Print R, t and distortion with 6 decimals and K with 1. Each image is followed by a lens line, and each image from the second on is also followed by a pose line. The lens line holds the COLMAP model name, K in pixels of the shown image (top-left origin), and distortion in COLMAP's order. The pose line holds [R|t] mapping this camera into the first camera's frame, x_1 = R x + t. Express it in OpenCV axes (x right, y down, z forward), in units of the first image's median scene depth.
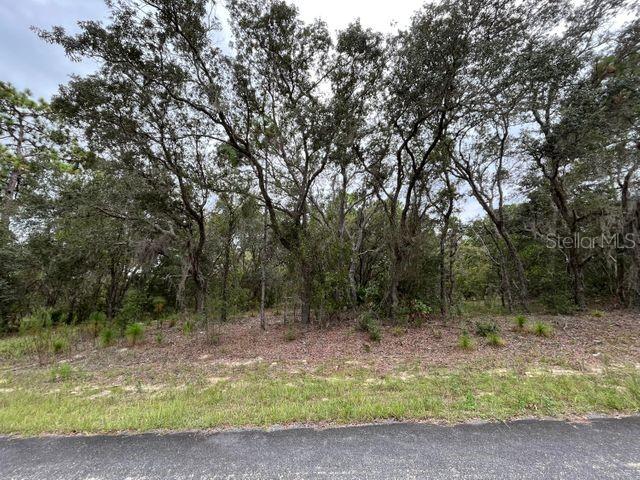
lens RADIAL K [[279.8, 0, 316.4], [0, 279.8, 240.0], [0, 0, 1]] dist [-0.002830, -0.000127]
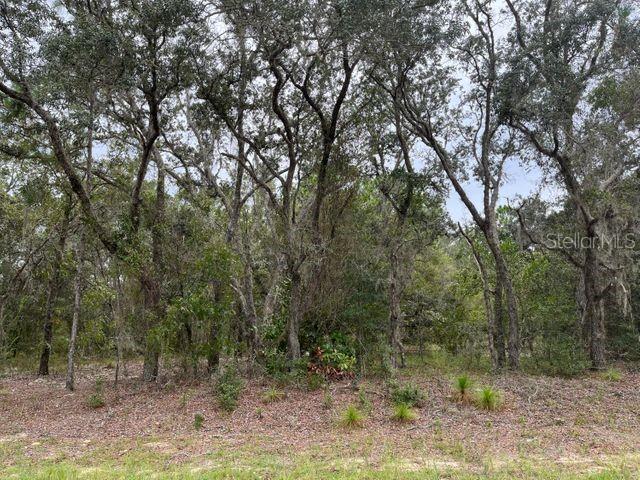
lens RADIAL K [[477.6, 0, 320.4], [0, 477.6, 238.7], [0, 0, 1]] dist [0.032390, -0.020313]
pose [[0.999559, 0.025623, 0.015033, 0.374933], [-0.025646, 0.999670, 0.001401, -0.027088], [-0.014992, -0.001786, 0.999886, -0.067154]]
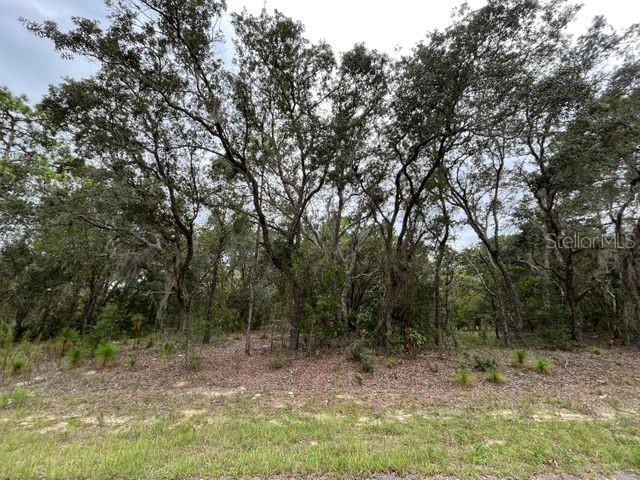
lens RADIAL K [[279.8, 0, 316.5], [0, 279.8, 240.7], [0, 0, 1]] dist [-0.002830, -0.000127]
pose [[0.998420, 0.048491, 0.028384, -0.008402], [-0.046221, 0.996051, -0.075797, 0.002534], [-0.031947, 0.074365, 0.996719, 0.042349]]
